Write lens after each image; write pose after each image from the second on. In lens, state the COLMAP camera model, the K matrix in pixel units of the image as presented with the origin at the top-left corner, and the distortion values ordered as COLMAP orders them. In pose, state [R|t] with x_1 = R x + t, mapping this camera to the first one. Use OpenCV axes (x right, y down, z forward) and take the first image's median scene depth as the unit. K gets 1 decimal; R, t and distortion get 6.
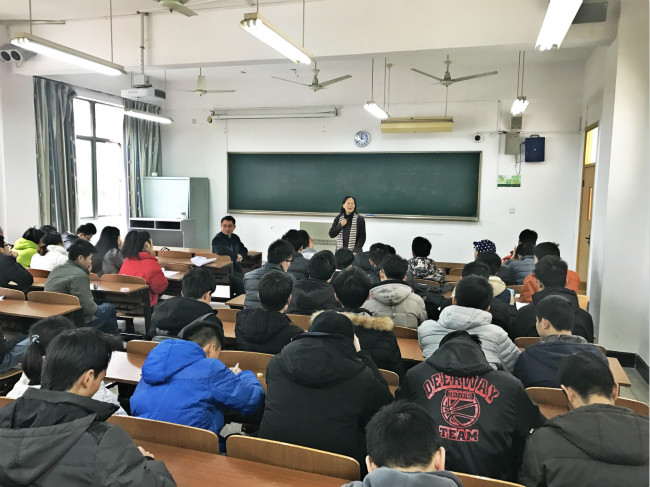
lens RADIAL K [[529.3, 0, 325.0], [0, 529.3, 243.5], [0, 0, 1]] dist [-0.051527, -0.008893]
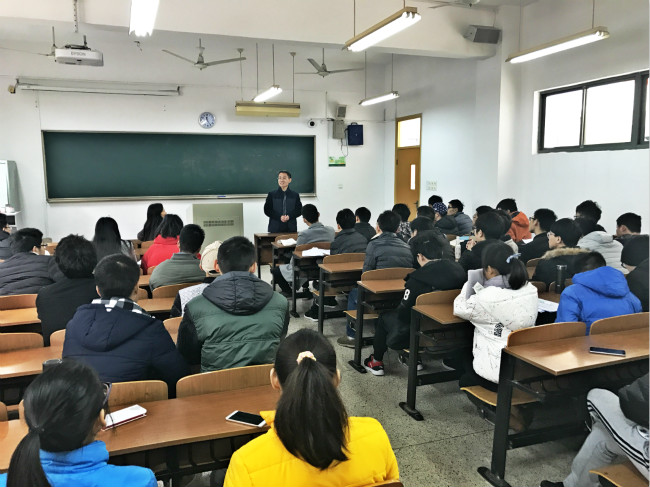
lens RADIAL K [[529.3, 0, 325.0], [0, 529.3, 243.5], [0, 0, 1]] dist [-0.051527, -0.008893]
pose [[0.785742, -0.097669, 0.610795, -0.406407], [0.078267, 0.995217, 0.058455, -0.007984], [-0.613583, 0.001875, 0.789628, 0.085422]]
